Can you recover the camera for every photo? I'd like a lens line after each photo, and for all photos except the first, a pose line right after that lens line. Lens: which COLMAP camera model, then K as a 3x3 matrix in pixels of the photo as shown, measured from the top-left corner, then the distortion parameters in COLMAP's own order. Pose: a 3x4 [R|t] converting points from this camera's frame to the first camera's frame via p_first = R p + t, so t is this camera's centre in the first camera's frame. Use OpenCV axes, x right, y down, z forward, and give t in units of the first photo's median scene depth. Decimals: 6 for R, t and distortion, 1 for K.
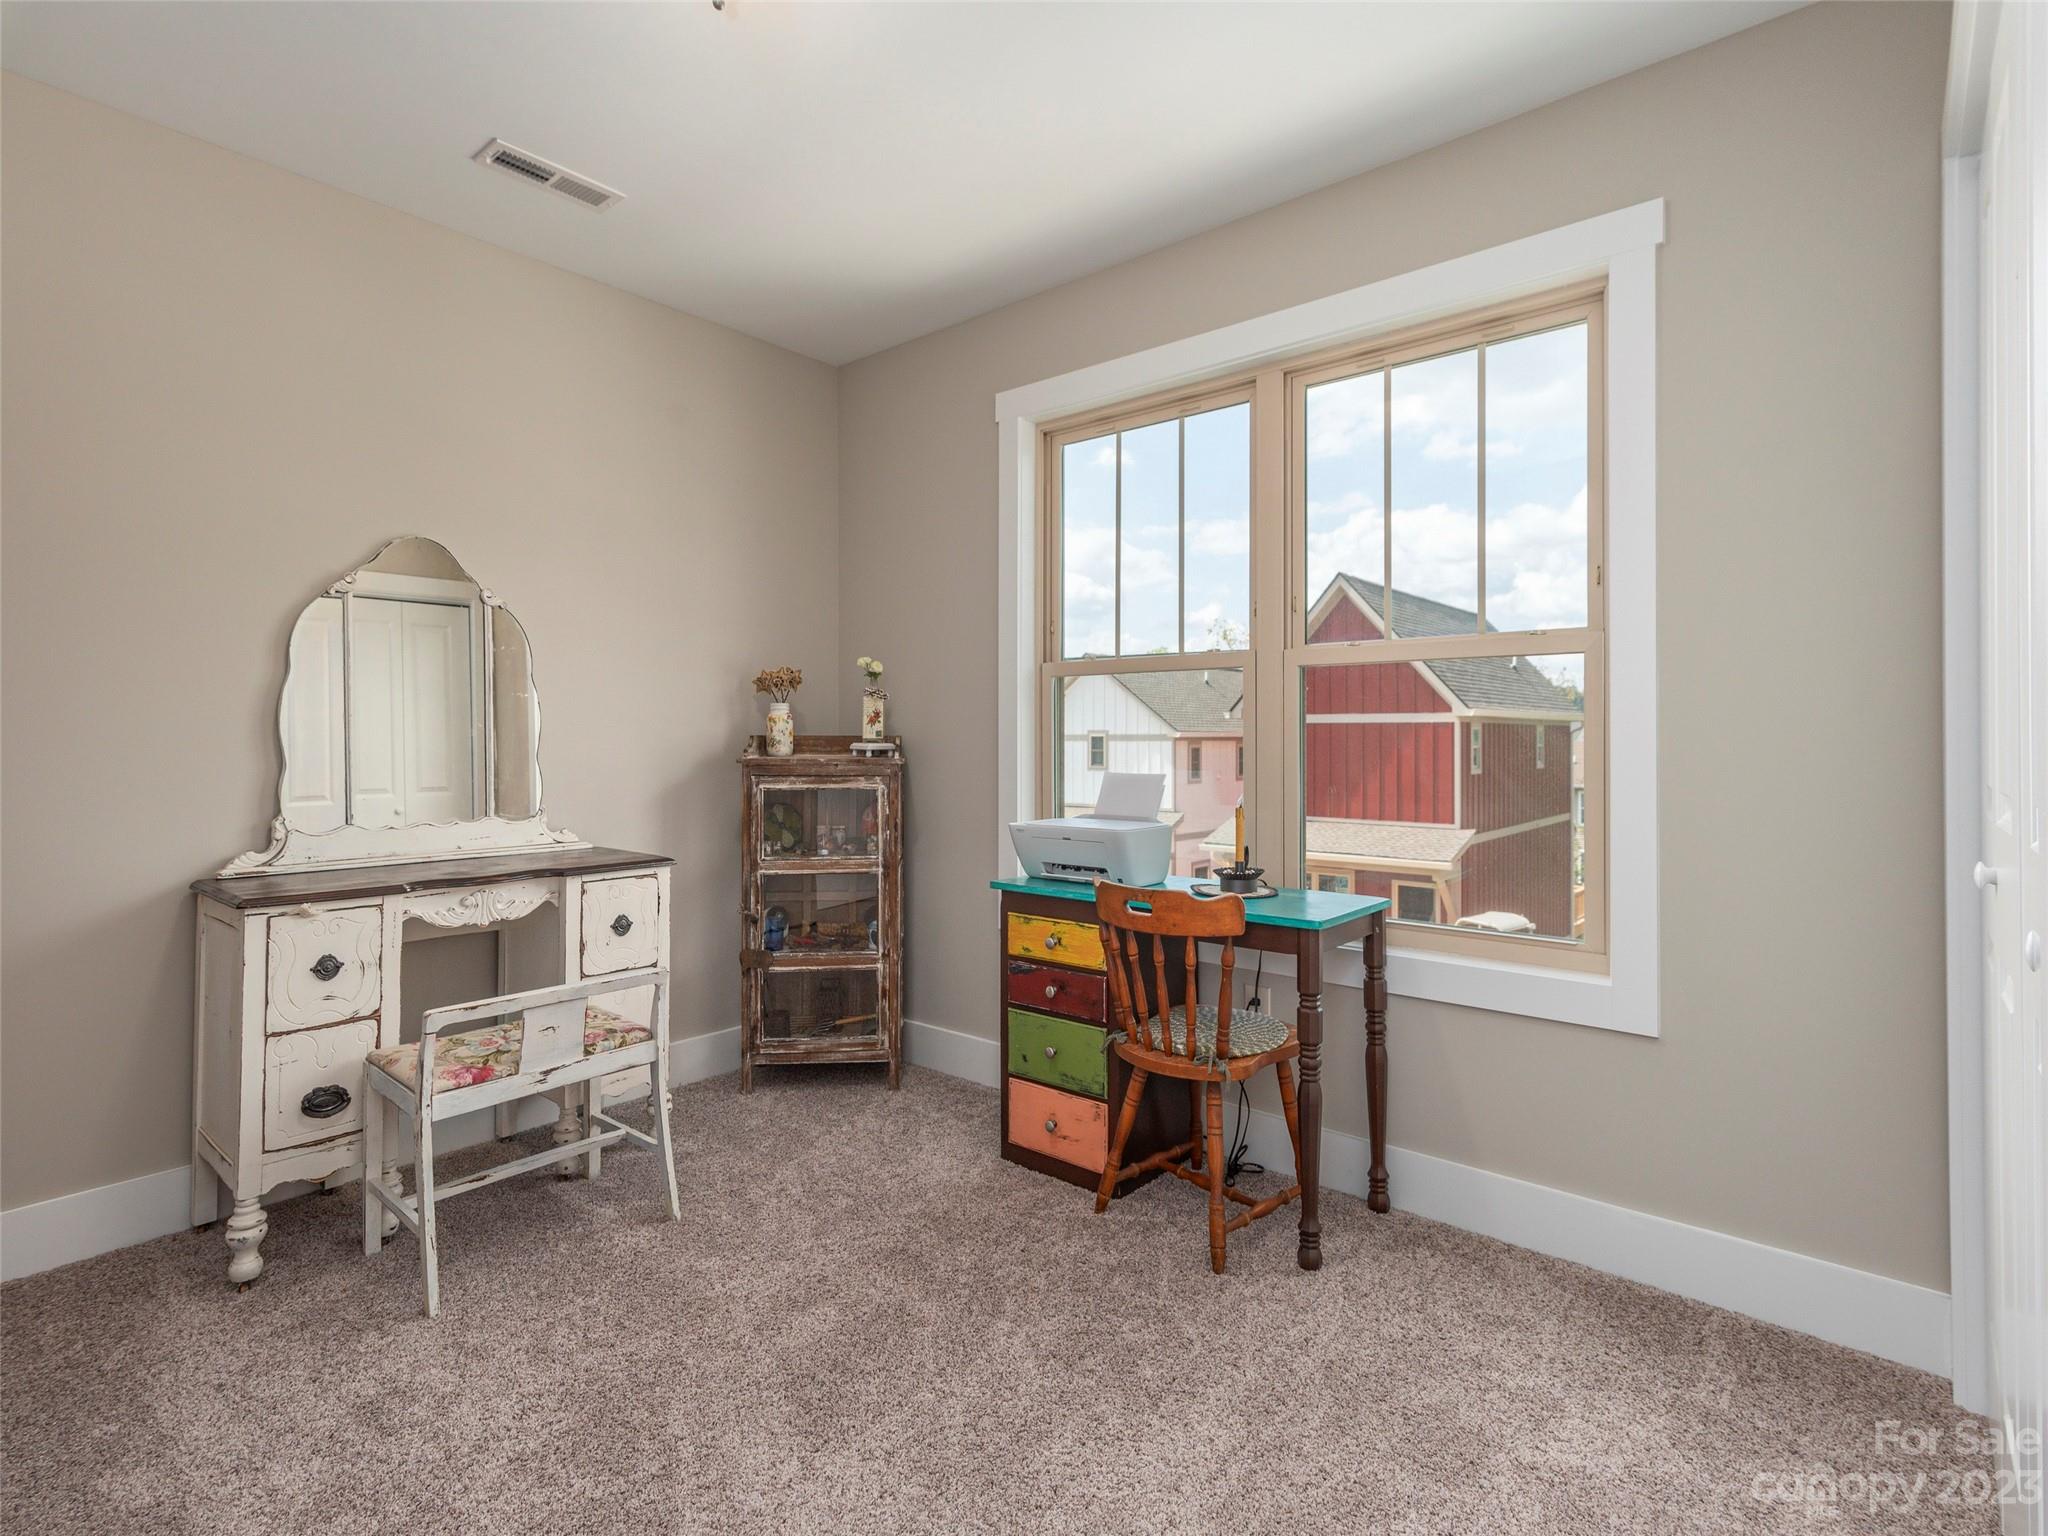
lens RADIAL K [[1006.6, 0, 1016.6], [0, 1006.6, 729.4], [0, 0, 1]] dist [0.010568, -0.001982]
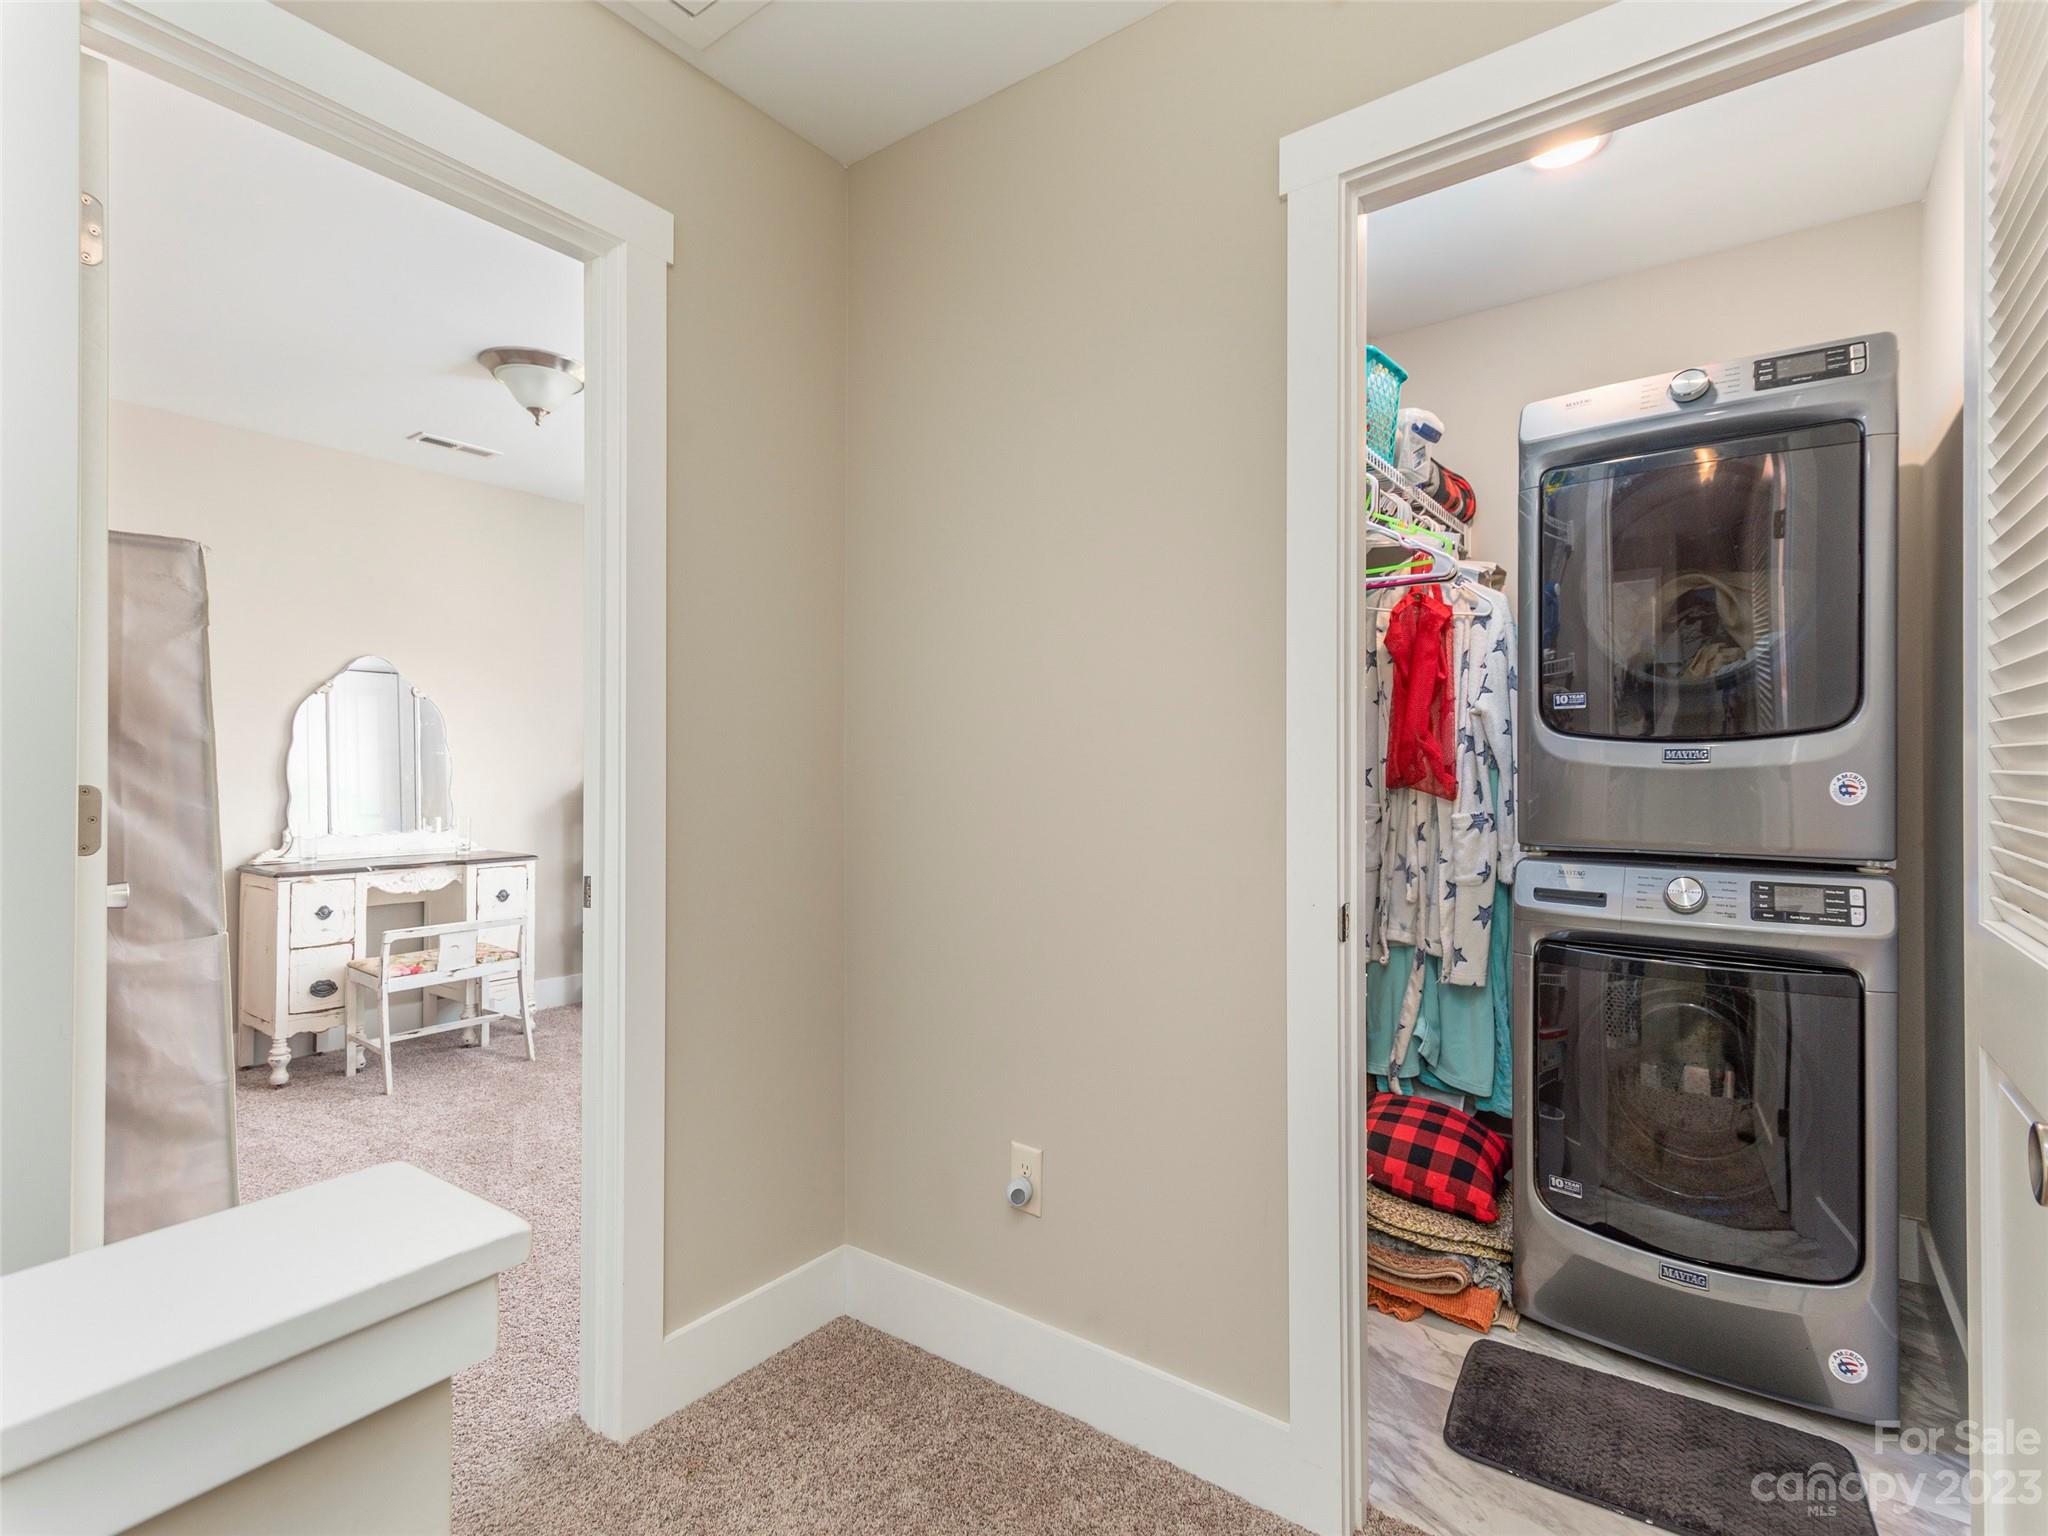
lens RADIAL K [[1006.6, 0, 1022.7], [0, 1006.6, 772.0], [0, 0, 1]] dist [0.010568, -0.001982]
pose [[0.997962, 0.000258, 0.063816, 0.404822], [-0.000683, 0.999978, 0.006641, -0.020427], [-0.063813, -0.006671, 0.997940, -0.804177]]
